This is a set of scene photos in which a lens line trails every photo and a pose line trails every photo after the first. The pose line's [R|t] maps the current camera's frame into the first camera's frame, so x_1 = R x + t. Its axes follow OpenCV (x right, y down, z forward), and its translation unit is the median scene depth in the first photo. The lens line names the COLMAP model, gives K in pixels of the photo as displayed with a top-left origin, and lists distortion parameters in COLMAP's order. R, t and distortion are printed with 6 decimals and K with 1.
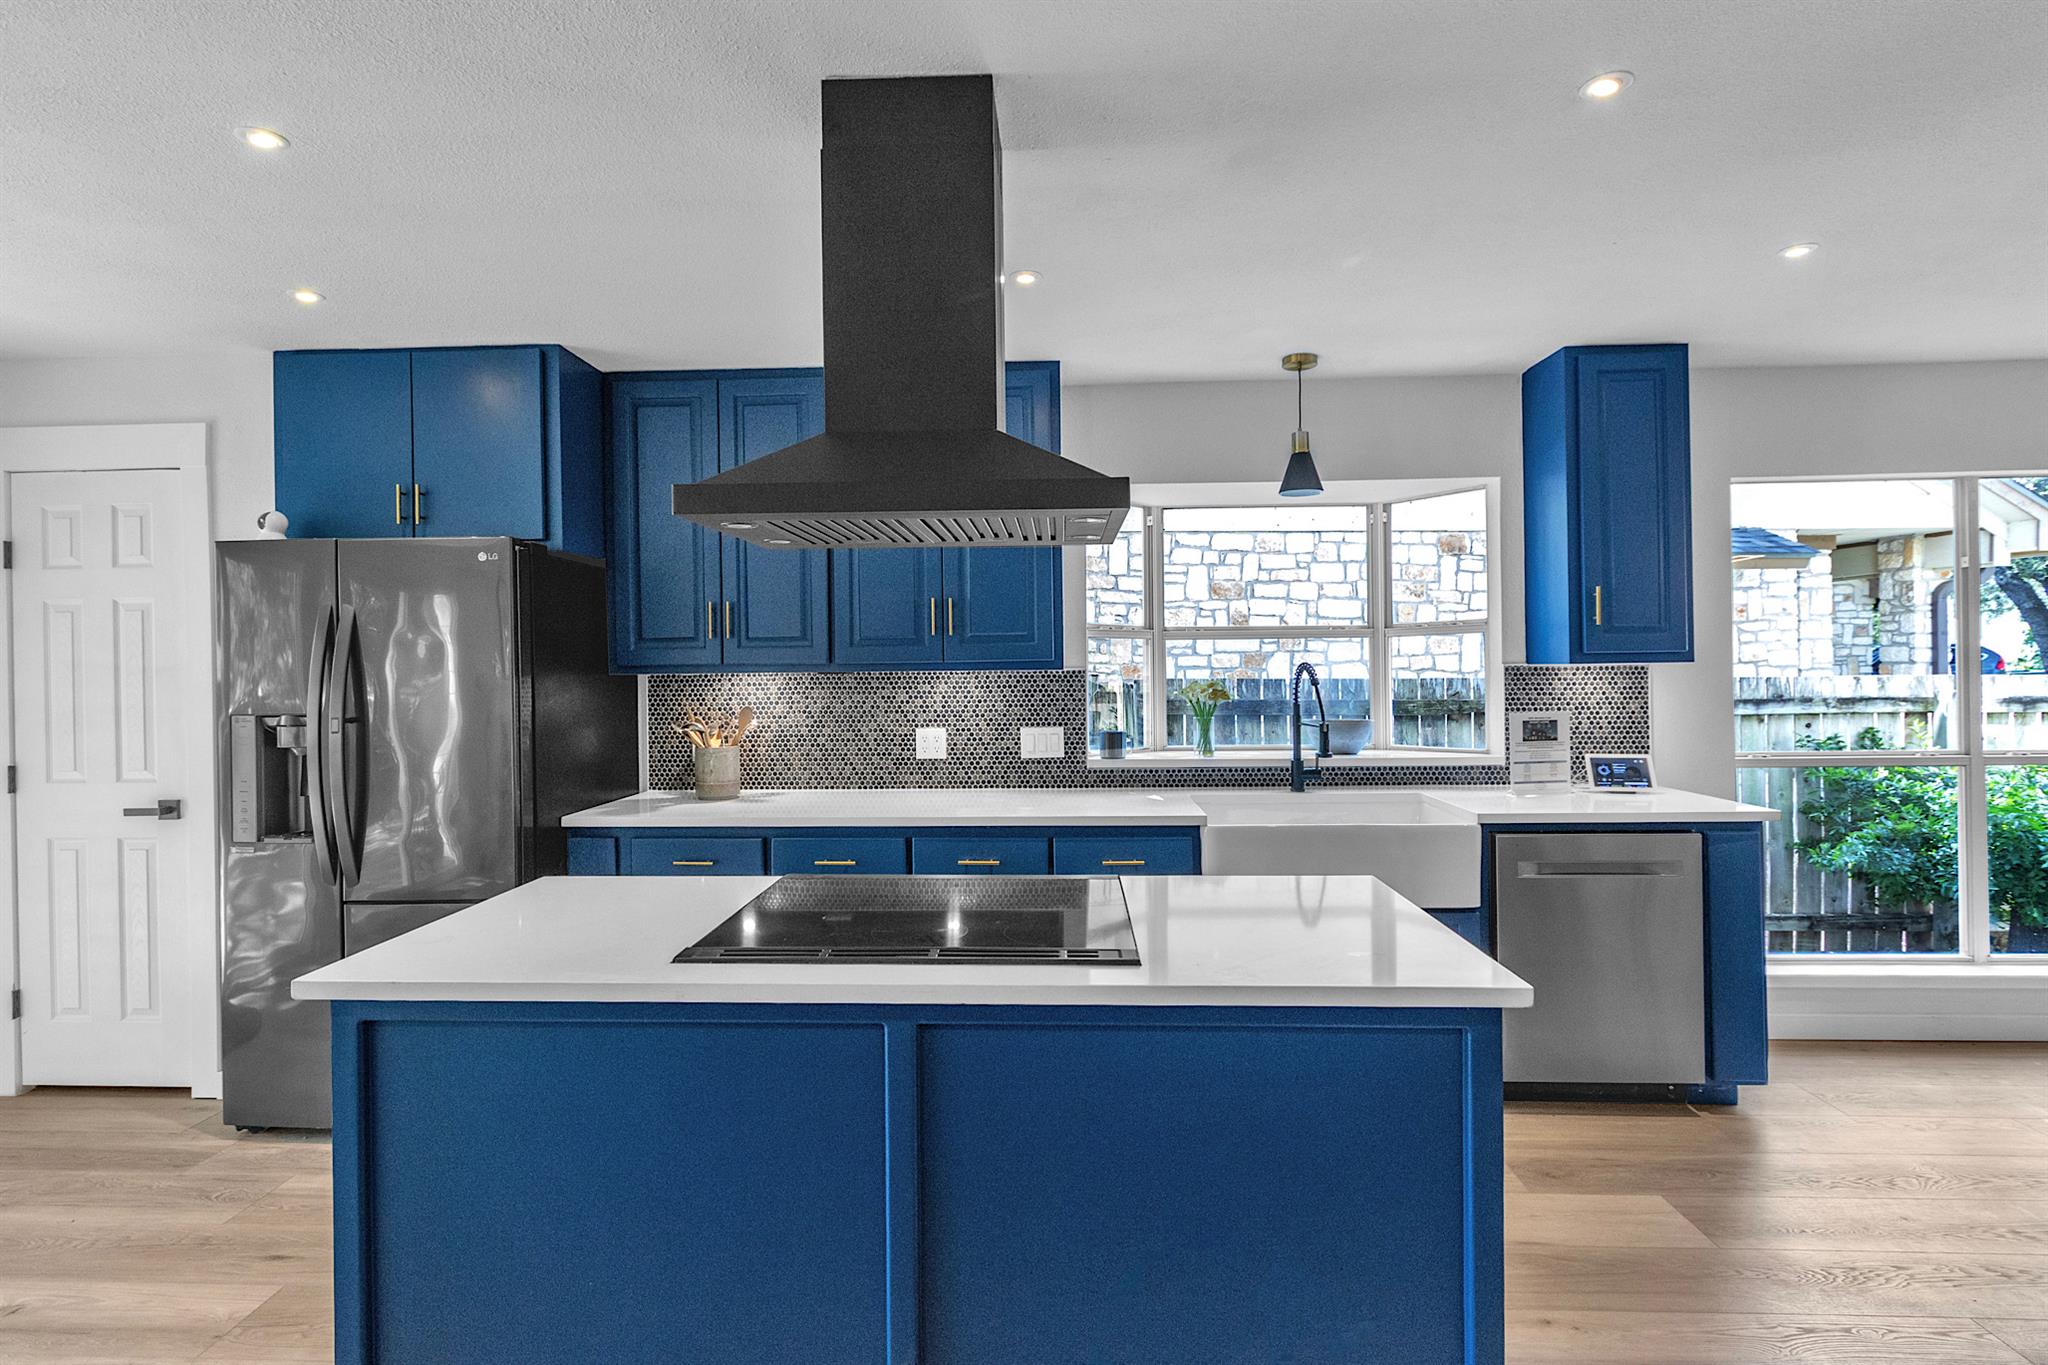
lens RADIAL K [[978.6, 0, 1017.8], [0, 978.6, 673.6], [0, 0, 1]] dist [0.004467, -0.000384]
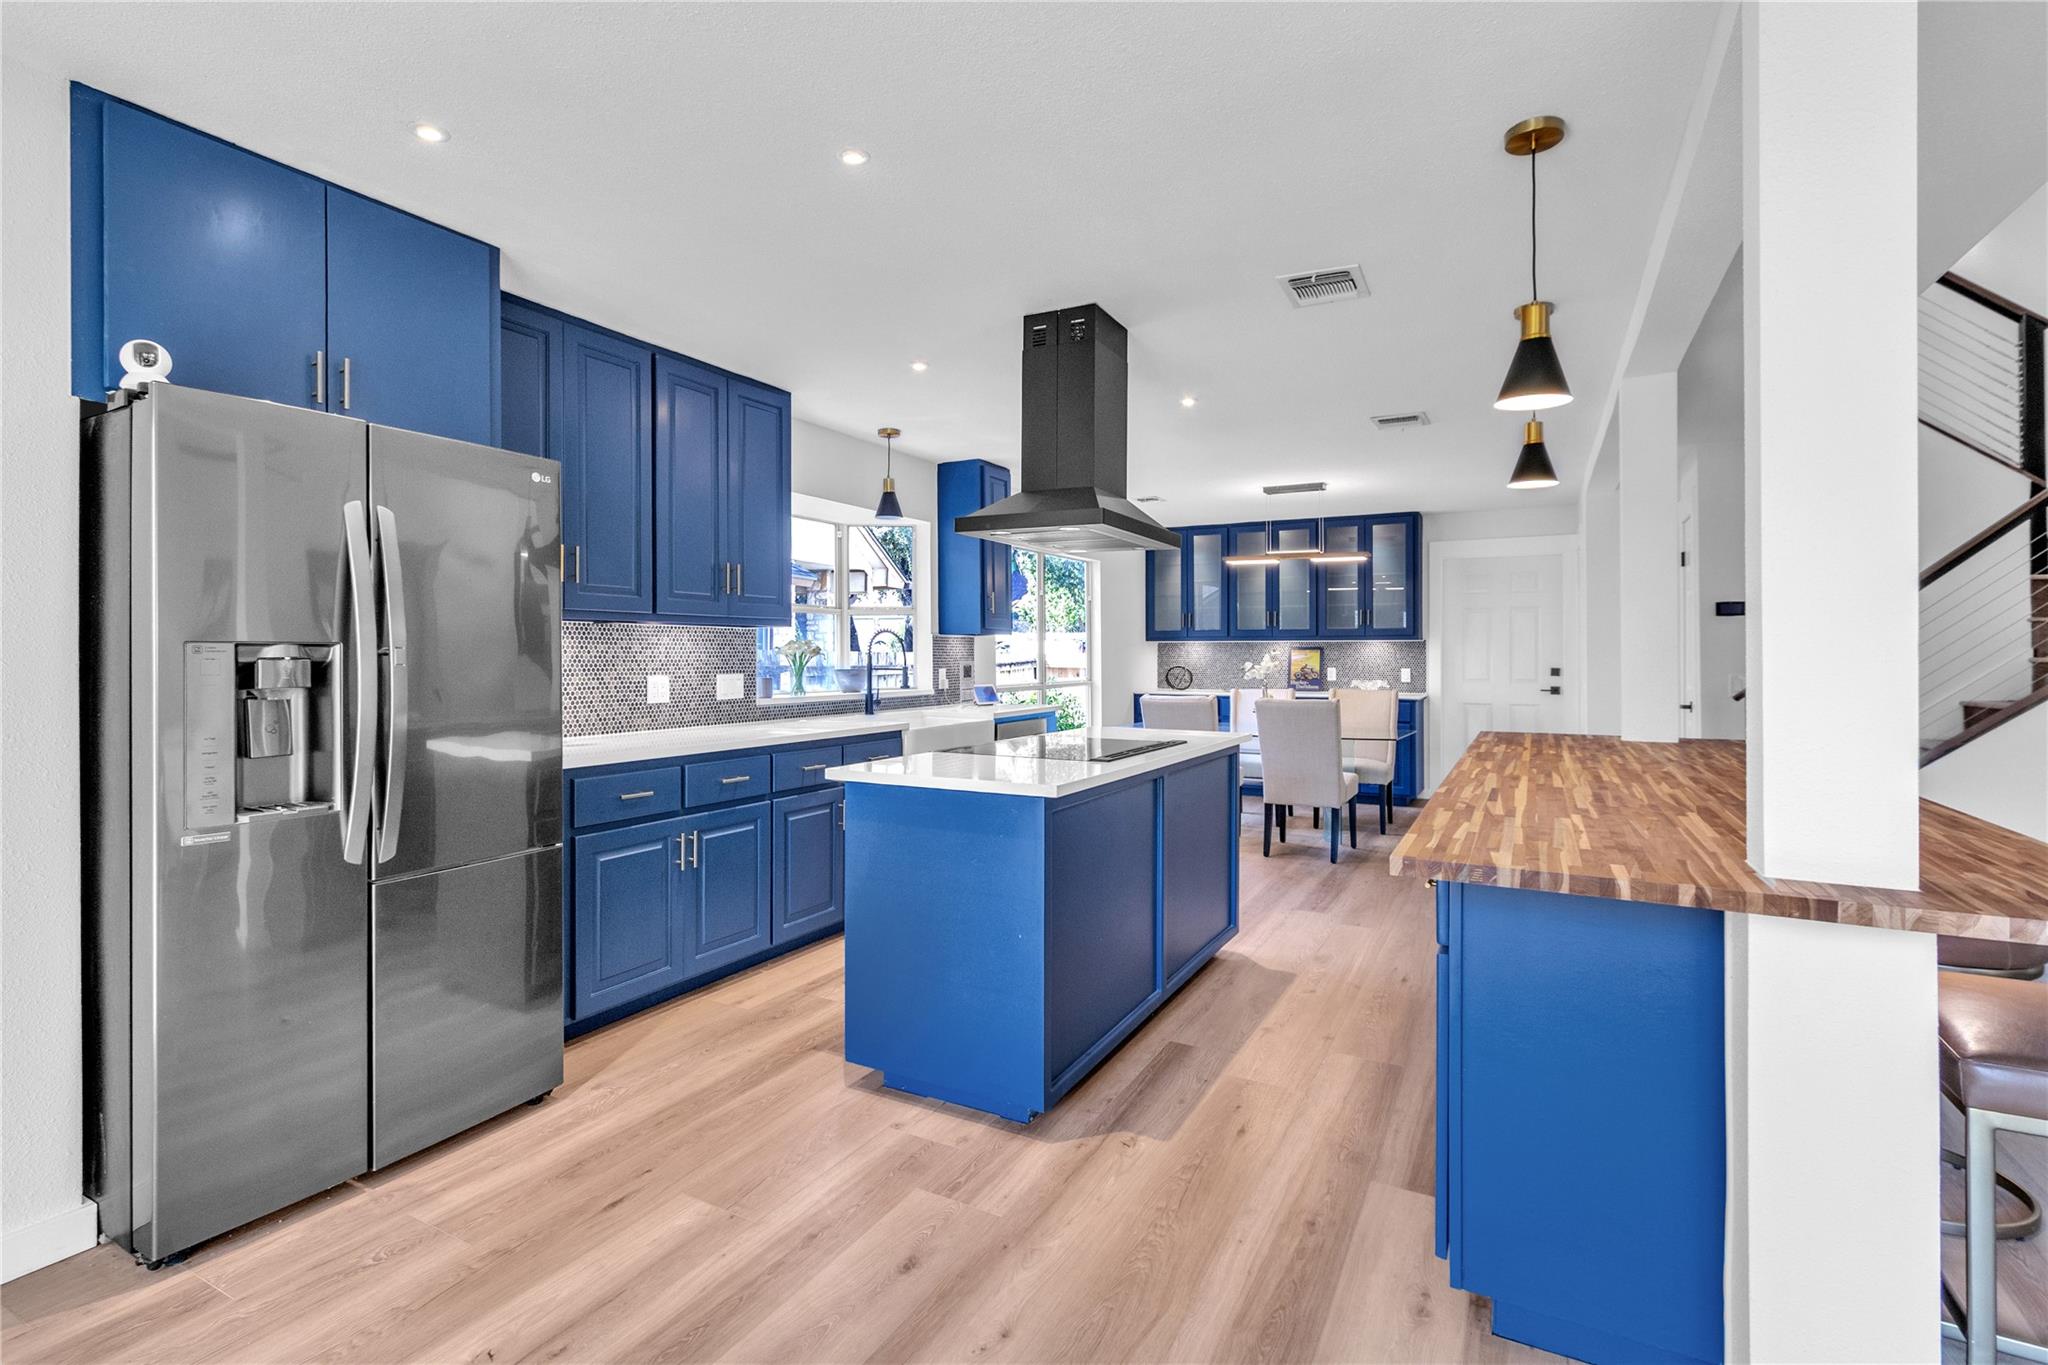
lens RADIAL K [[965.6, 0, 1008.7], [0, 965.6, 653.7], [0, 0, 1]] dist [0.000352, -0.000791]
pose [[0.436146, 0.013716, 0.899771, -0.909922], [0.003496, 0.999850, -0.016936, 0.050457], [-0.899869, 0.010532, 0.436033, 0.155253]]
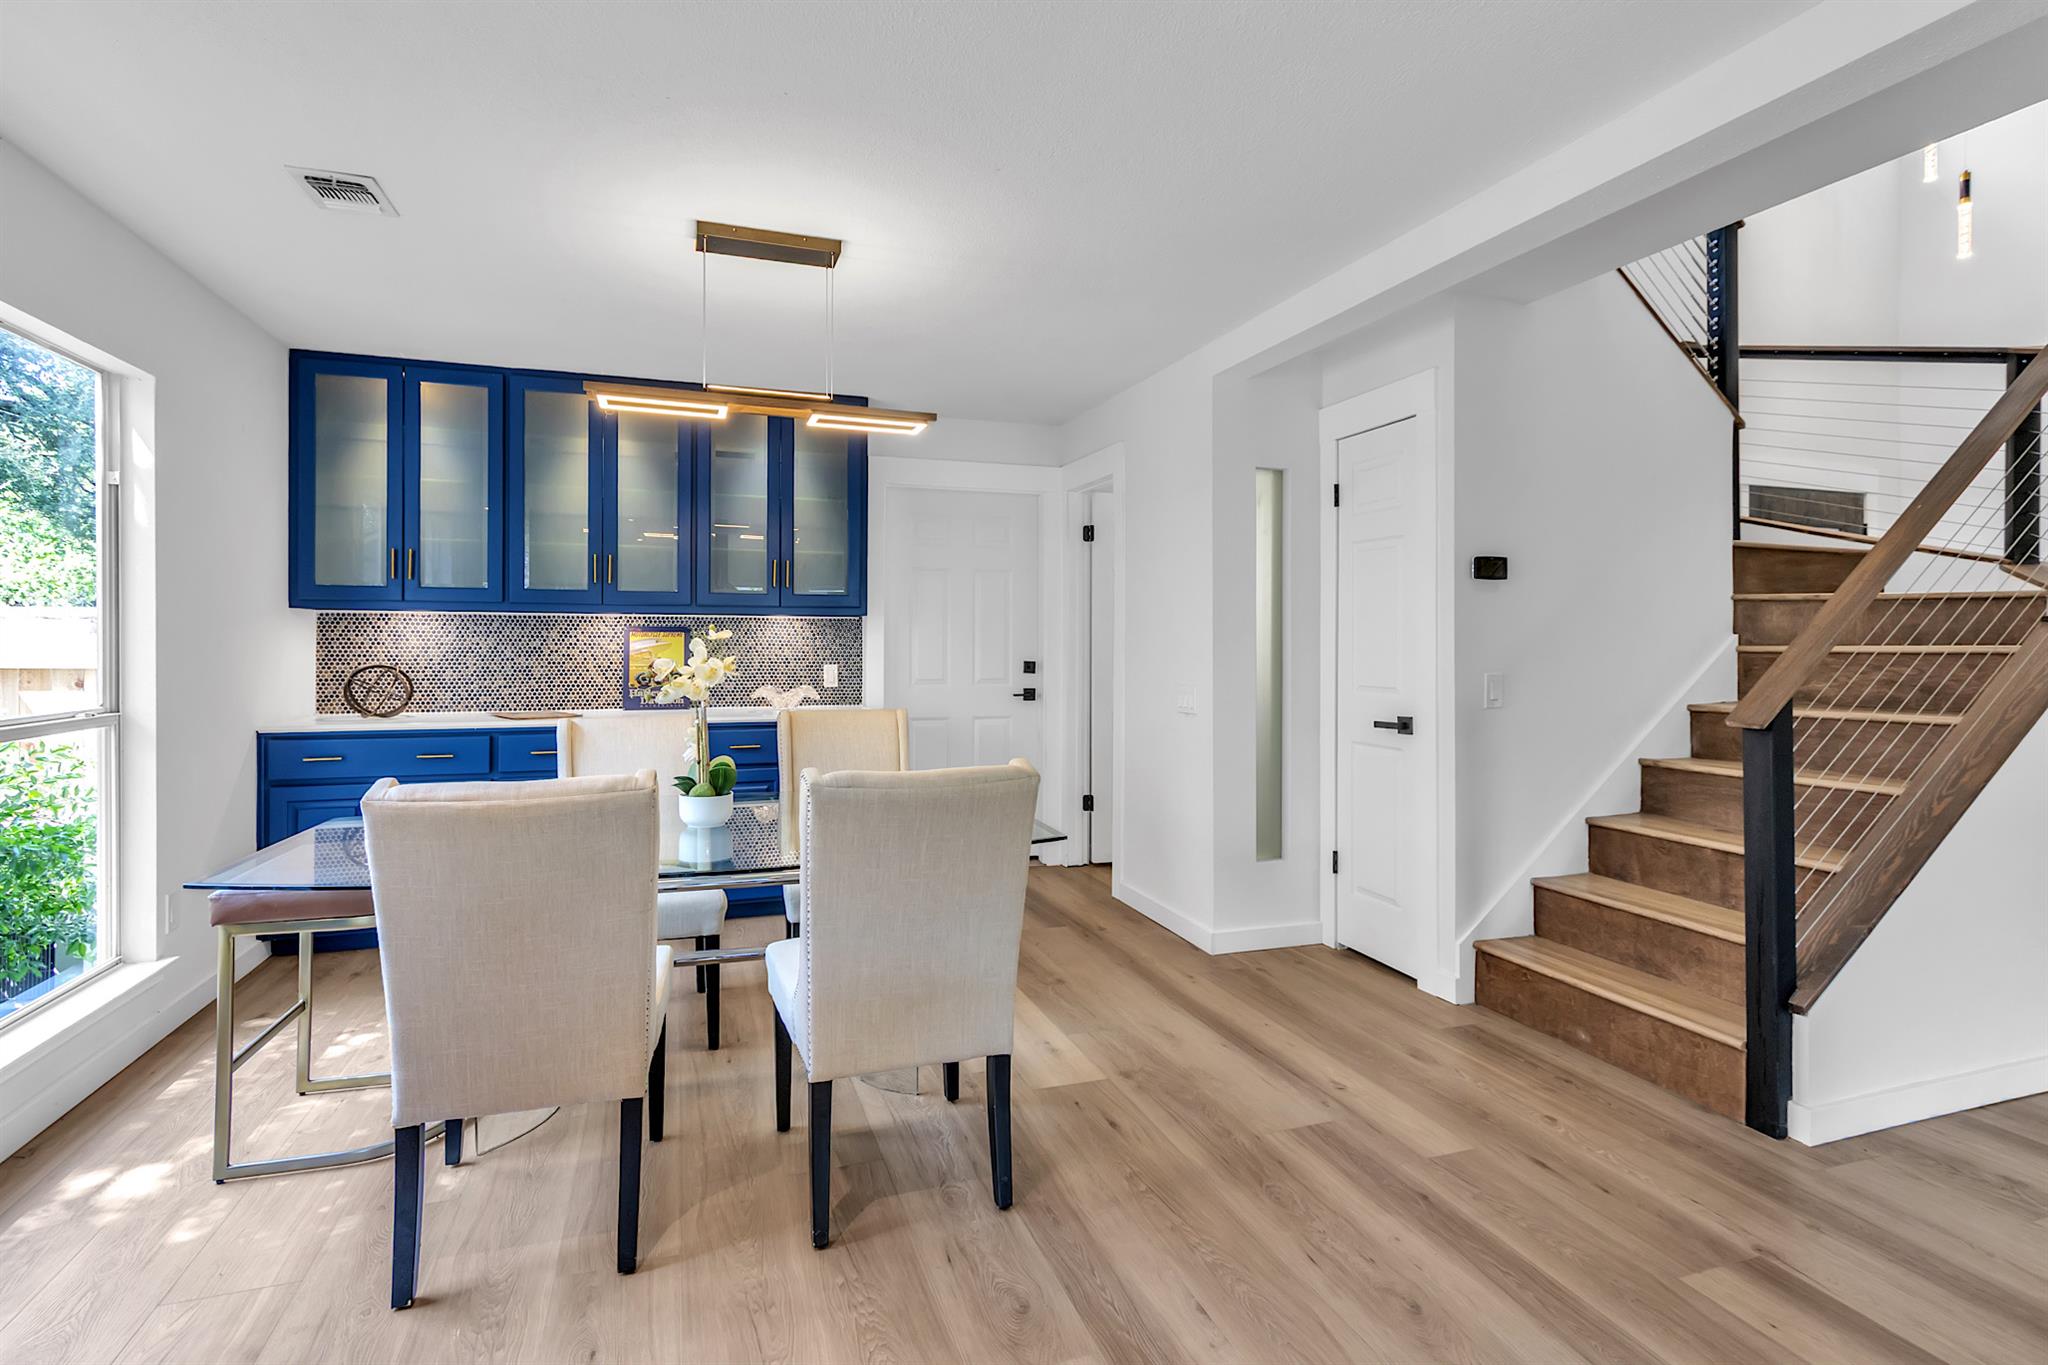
lens RADIAL K [[965.6, 0, 997.9], [0, 965.6, 636.8], [0, 0, 1]] dist [0.000352, -0.000791]
pose [[-0.362366, 0.020557, 0.931809, 0.186052], [0.011175, 0.999781, -0.017711, 0.037802], [-0.931969, 0.003995, -0.362516, 0.572988]]
